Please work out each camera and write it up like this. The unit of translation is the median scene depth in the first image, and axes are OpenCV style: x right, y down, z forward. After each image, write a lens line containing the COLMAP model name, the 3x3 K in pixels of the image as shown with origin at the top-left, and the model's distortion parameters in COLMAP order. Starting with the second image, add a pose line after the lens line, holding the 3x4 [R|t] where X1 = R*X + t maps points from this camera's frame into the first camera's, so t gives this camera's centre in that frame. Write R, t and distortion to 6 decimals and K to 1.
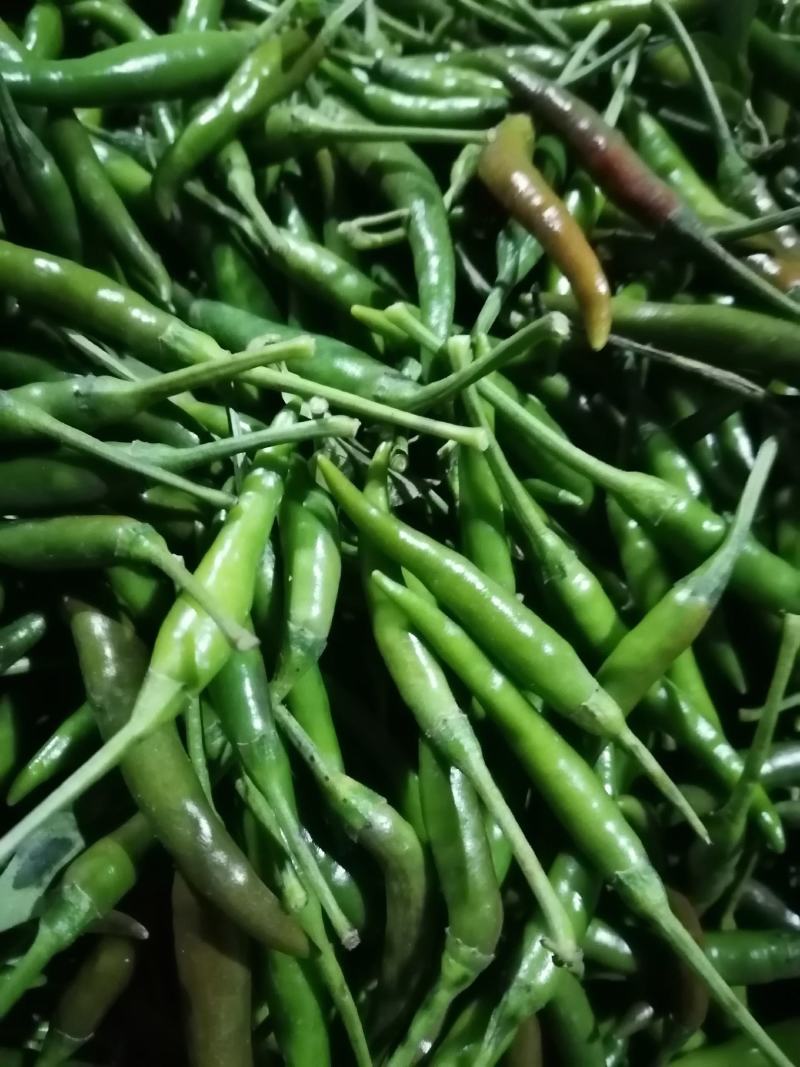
lens RADIAL K [[829.8, 0, 441.6], [0, 829.8, 533.8], [0, 0, 1]] dist [0.065717, -0.118088]
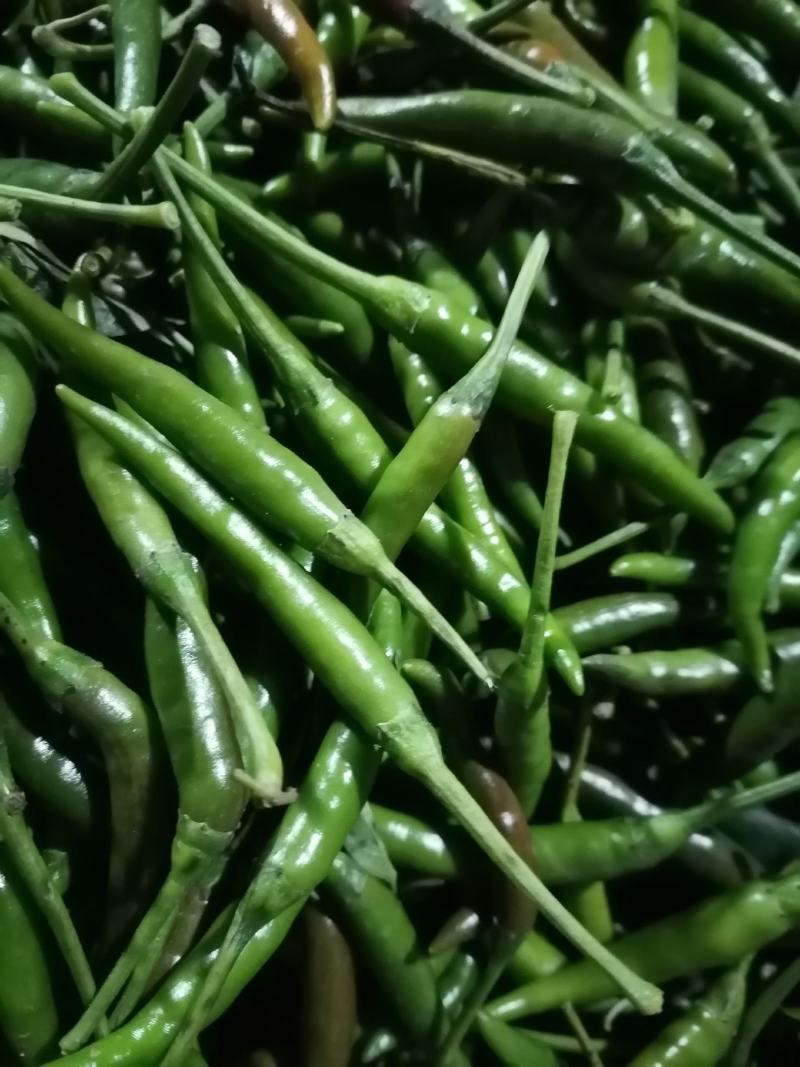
lens RADIAL K [[829.8, 0, 441.6], [0, 829.8, 533.8], [0, 0, 1]] dist [0.065717, -0.118088]
pose [[0.996778, -0.074139, 0.030597, 0.248586], [0.075572, 0.995952, -0.048666, 0.246288], [-0.026865, 0.050822, 0.998346, 0.140691]]
